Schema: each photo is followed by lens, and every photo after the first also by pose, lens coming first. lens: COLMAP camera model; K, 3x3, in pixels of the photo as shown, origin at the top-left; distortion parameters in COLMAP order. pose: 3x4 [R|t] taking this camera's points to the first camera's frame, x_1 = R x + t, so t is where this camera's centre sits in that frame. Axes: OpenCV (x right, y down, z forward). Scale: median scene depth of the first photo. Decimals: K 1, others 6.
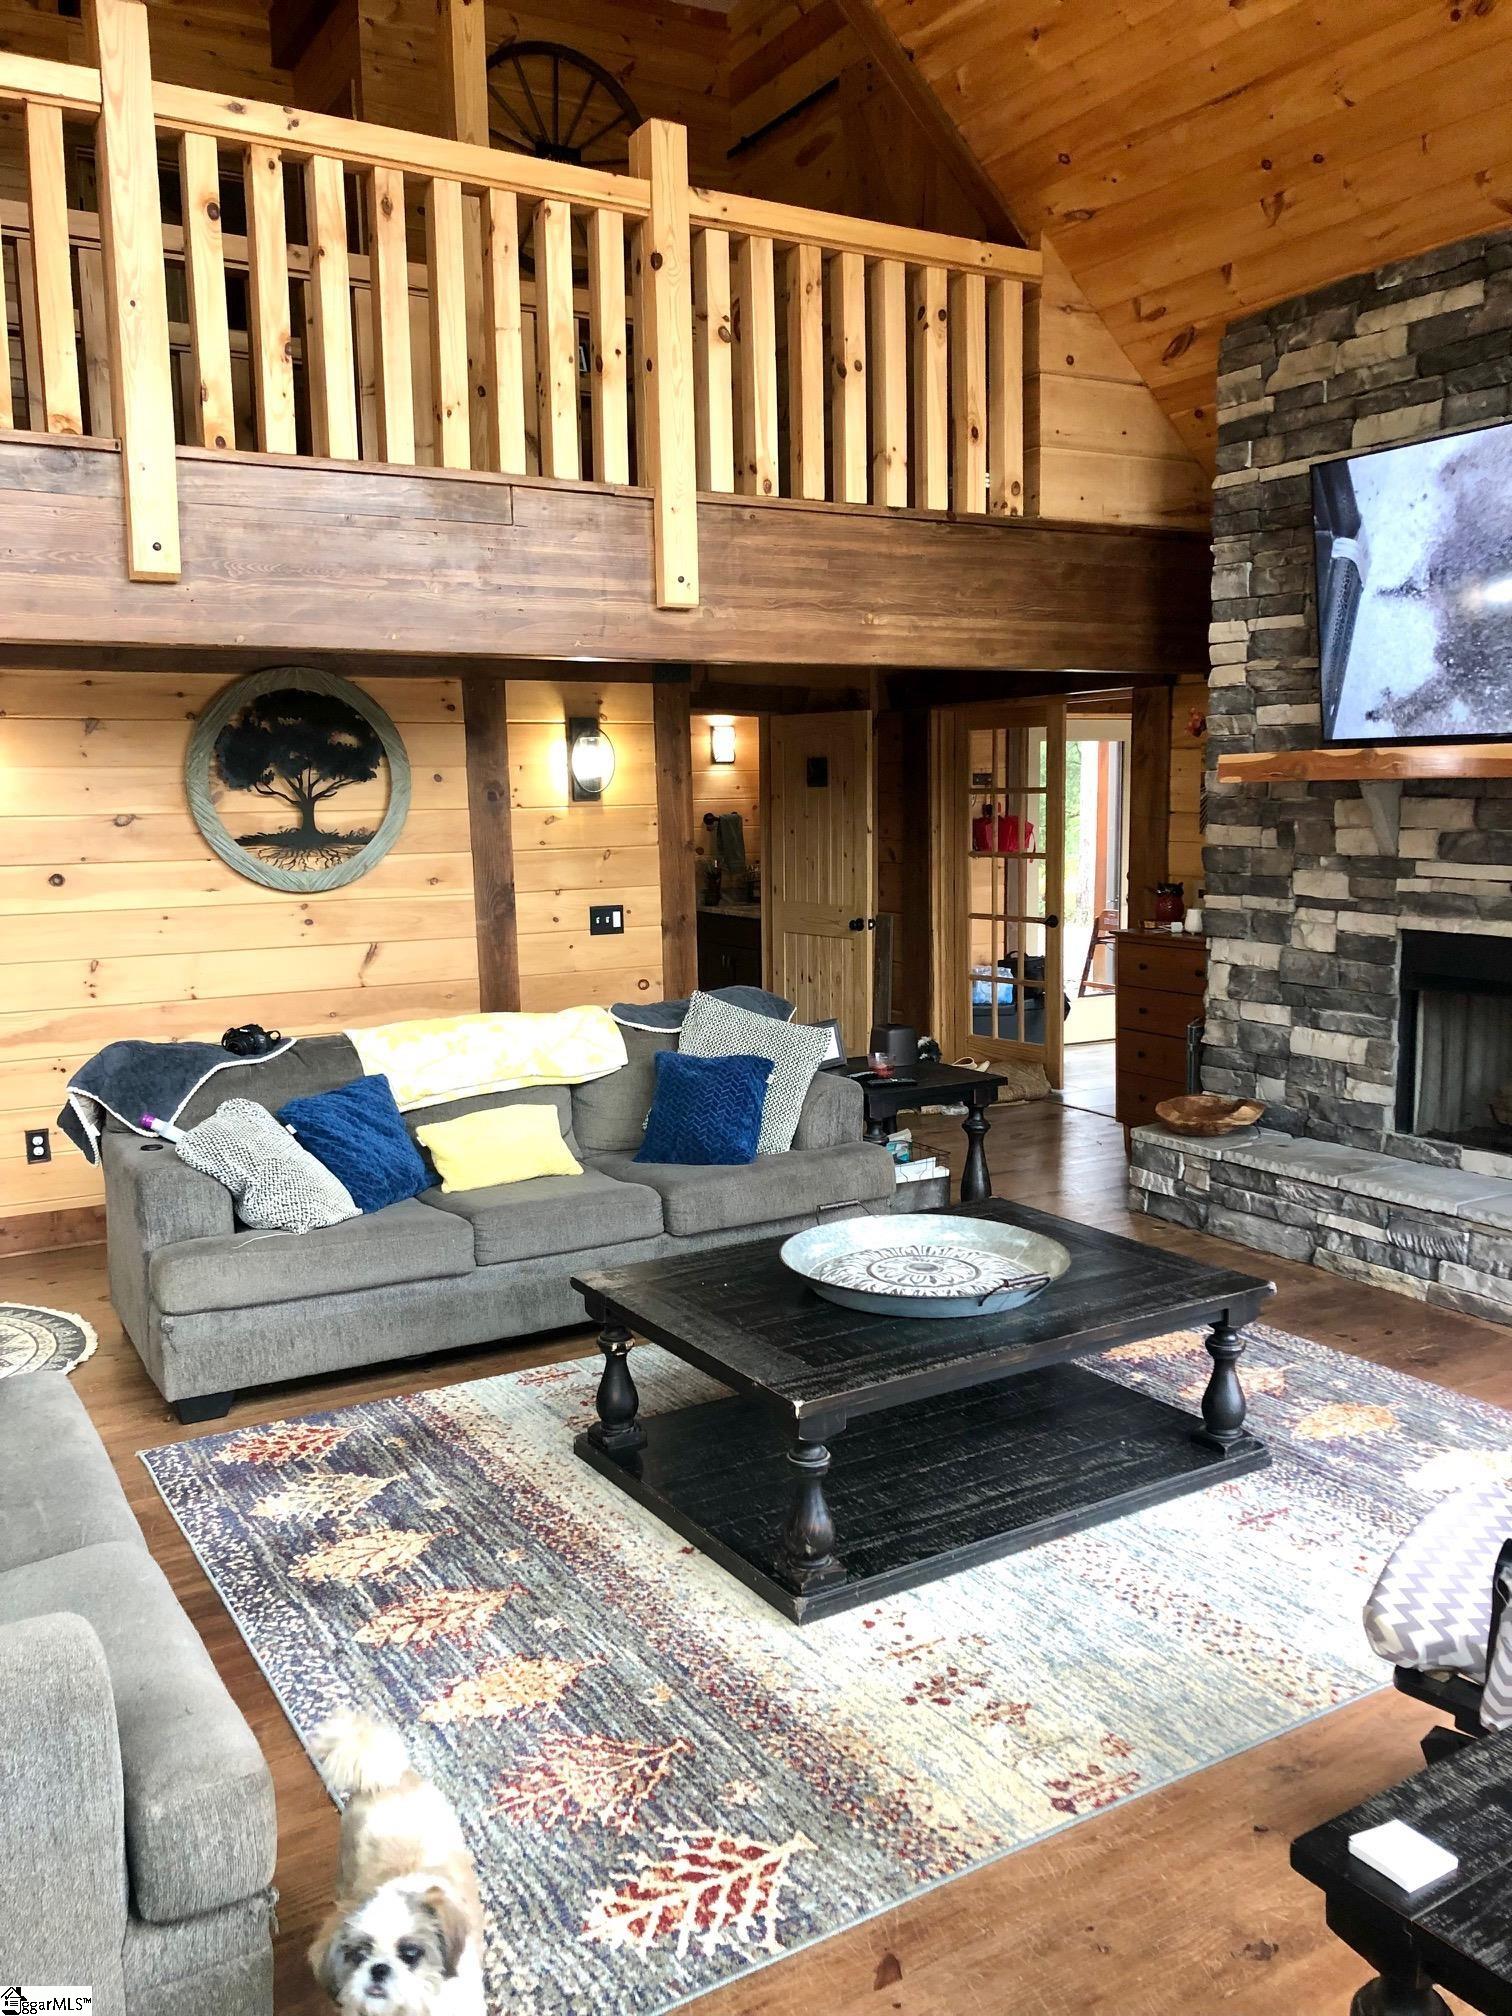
lens RADIAL K [[1654.4, 0, 756.0], [0, 1654.4, 1008.0], [0, 0, 1]] dist [0.010435, -0.007813]
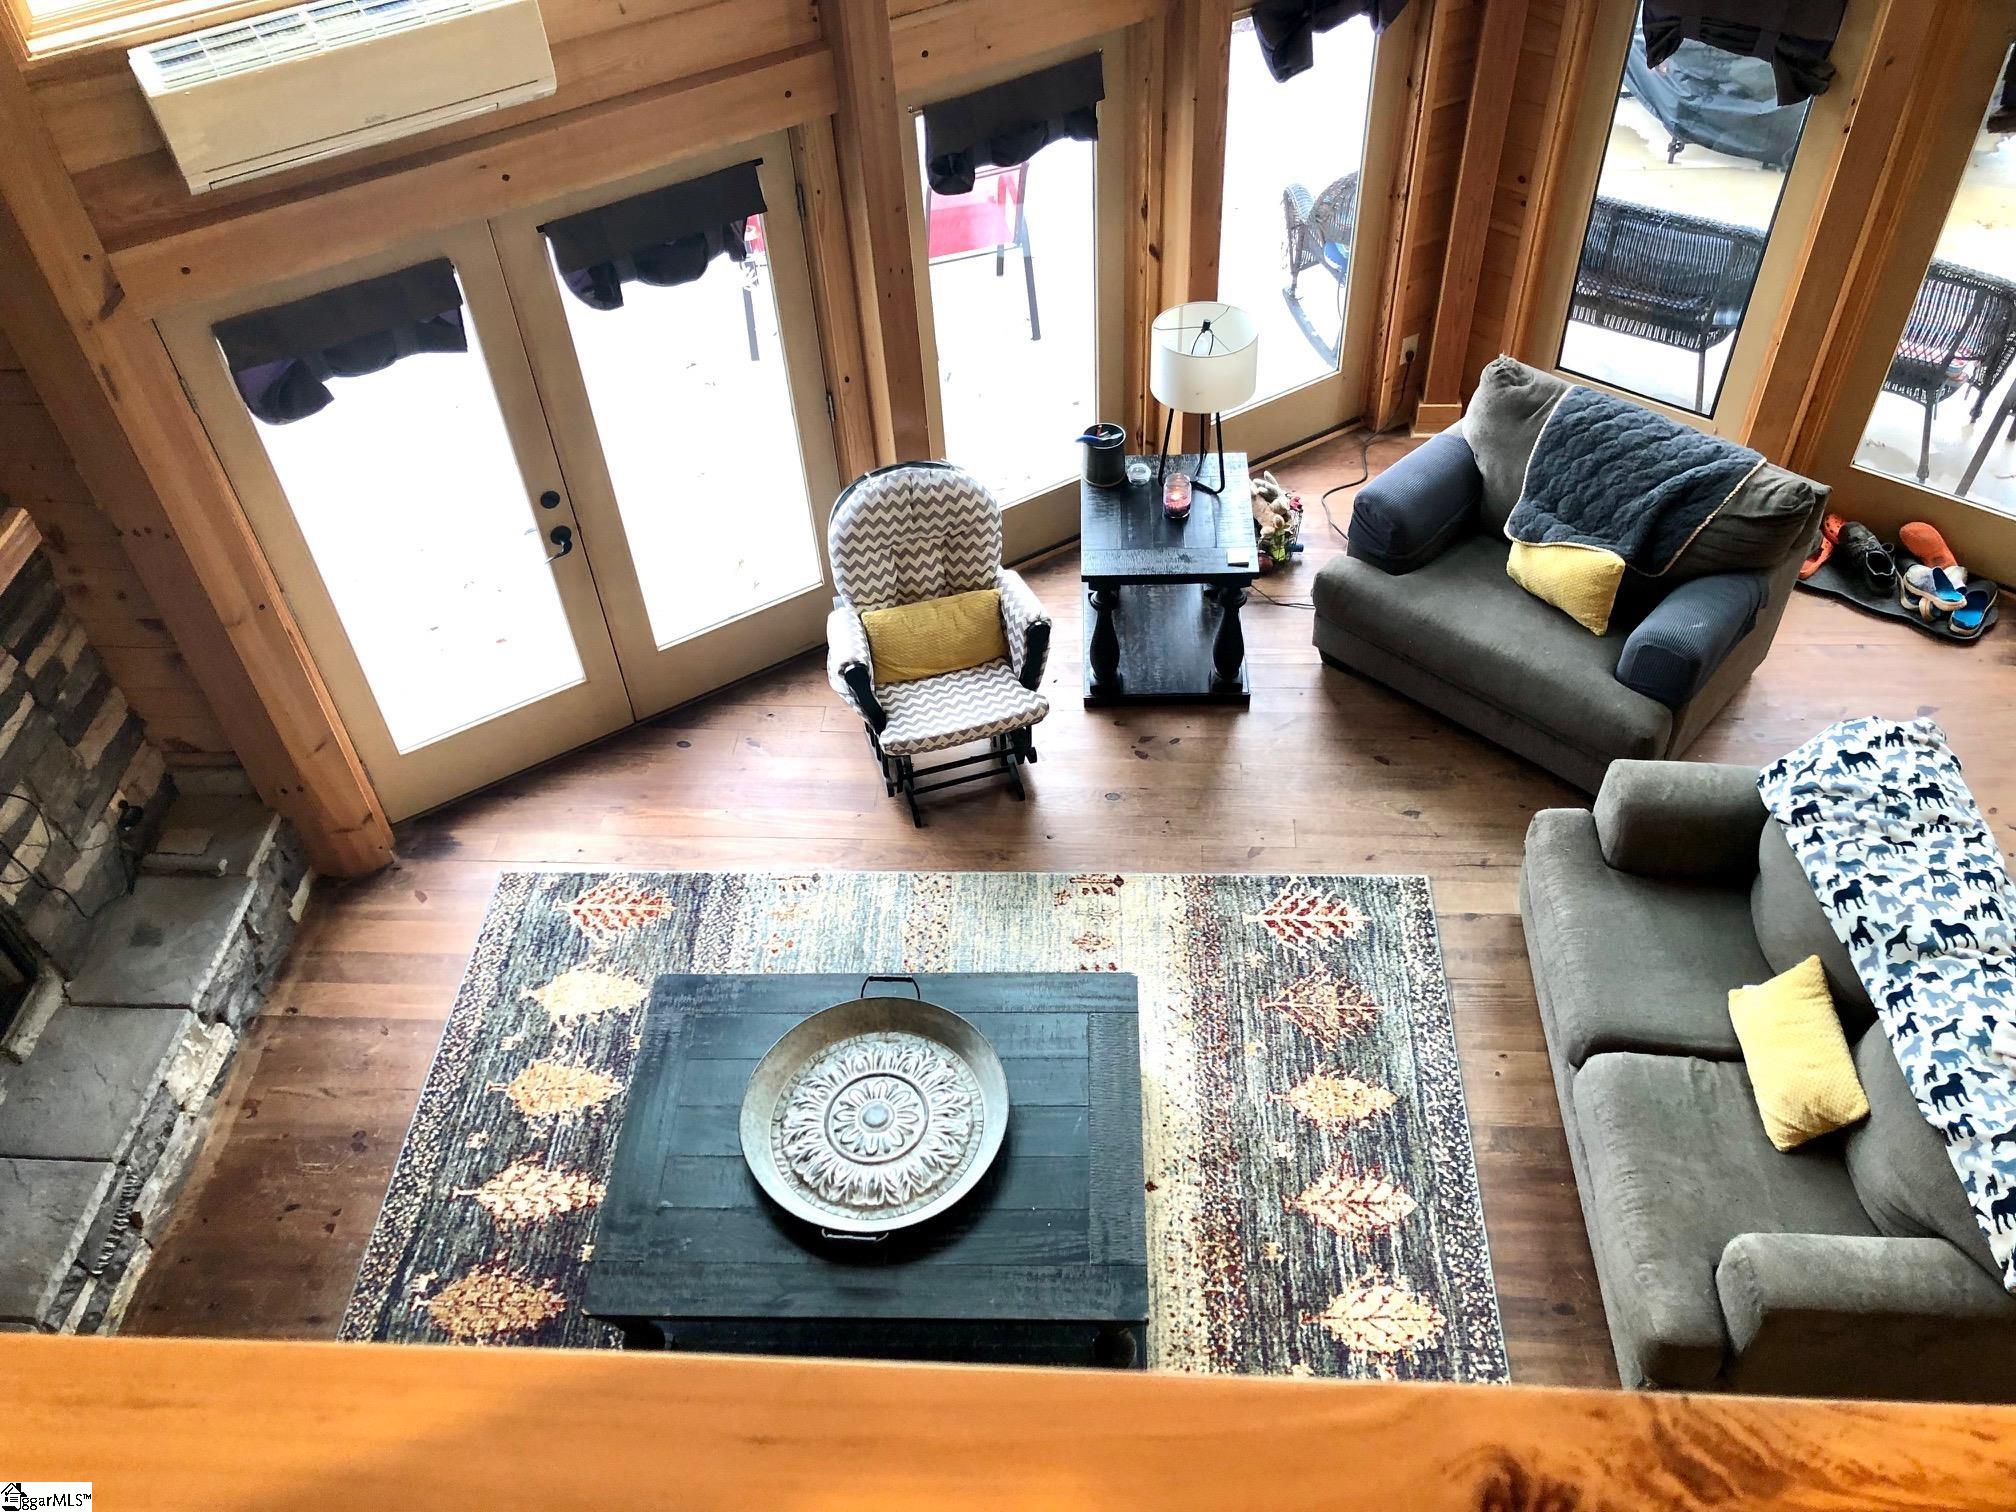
lens RADIAL K [[1654.4, 0, 1008.0], [0, 1654.4, 756.0], [0, 0, 1]] dist [0.010435, -0.007813]
pose [[-0.828959, -0.355381, 0.431893, -0.248759], [0.140779, 0.614754, 0.776053, -0.572669], [-0.541303, 0.704118, -0.459576, 0.911304]]
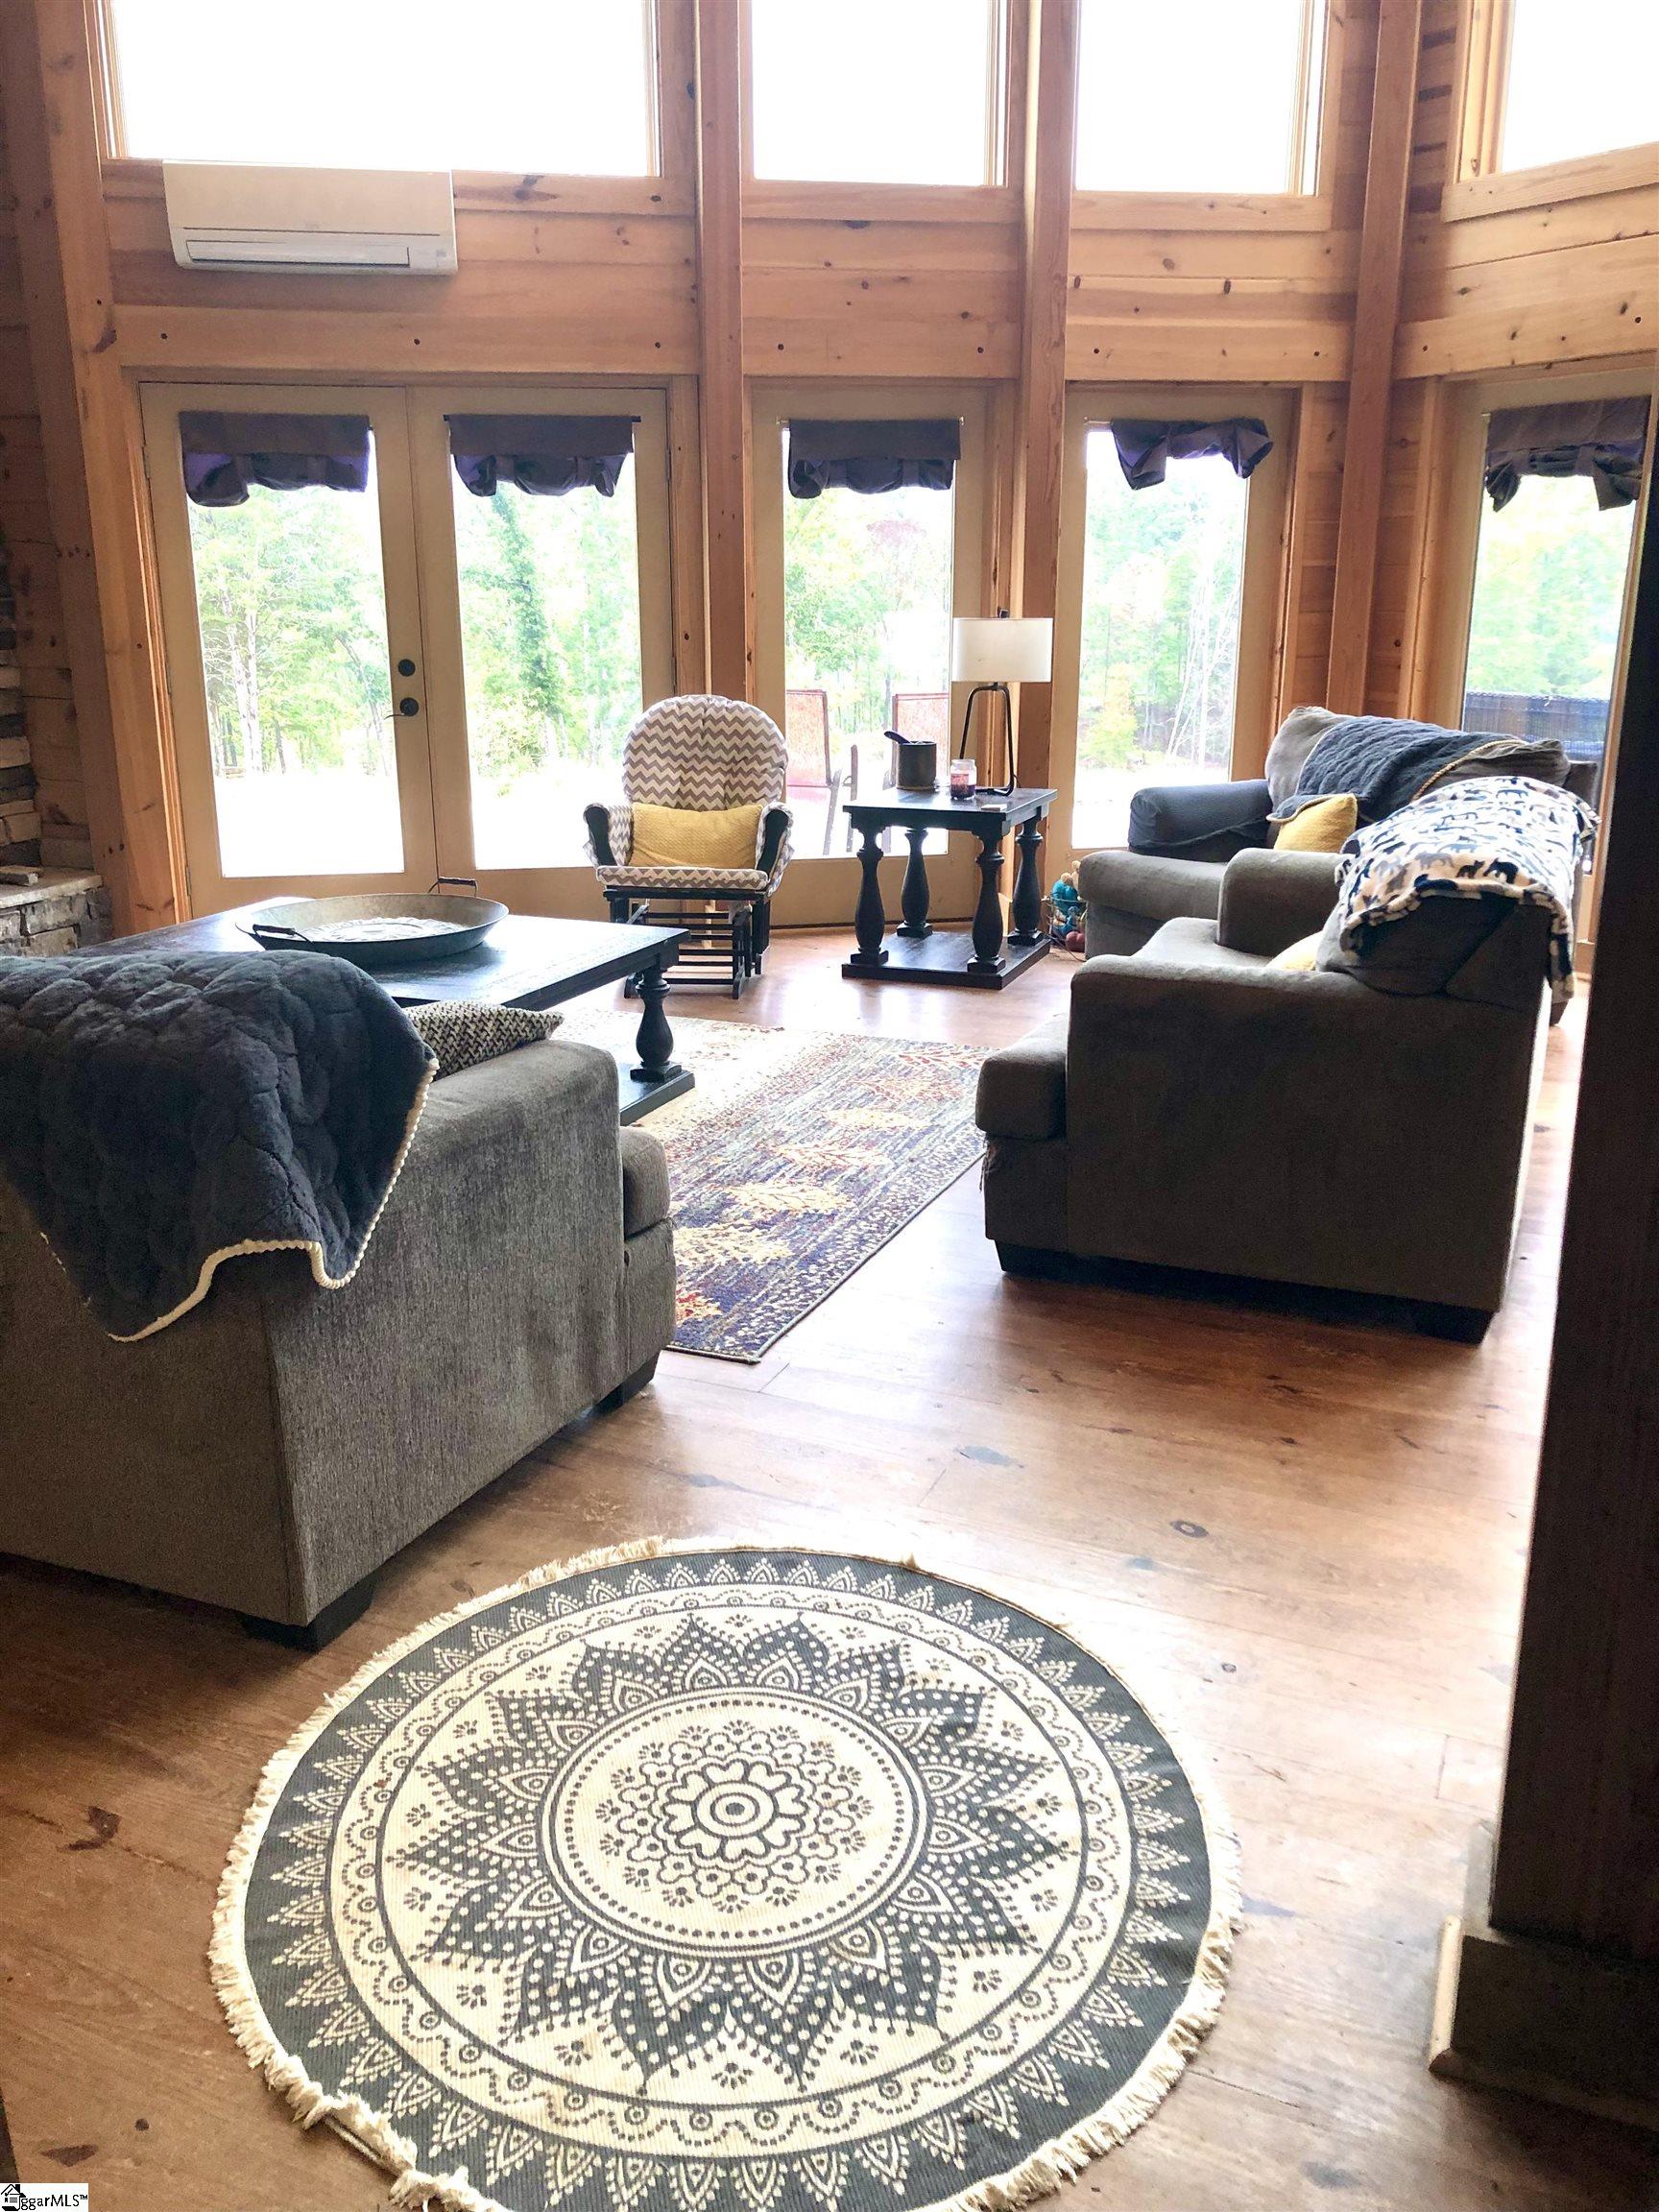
lens RADIAL K [[1847.4, 0, 829.5], [0, 1847.4, 1106.0], [0, 0, 1]] dist [0.010495, 0.005721]
pose [[-0.594035, -0.208694, 0.776897, -0.752598], [0.123983, 0.930471, 0.344749, -0.084755], [-0.794827, 0.301115, -0.526858, 1.026834]]
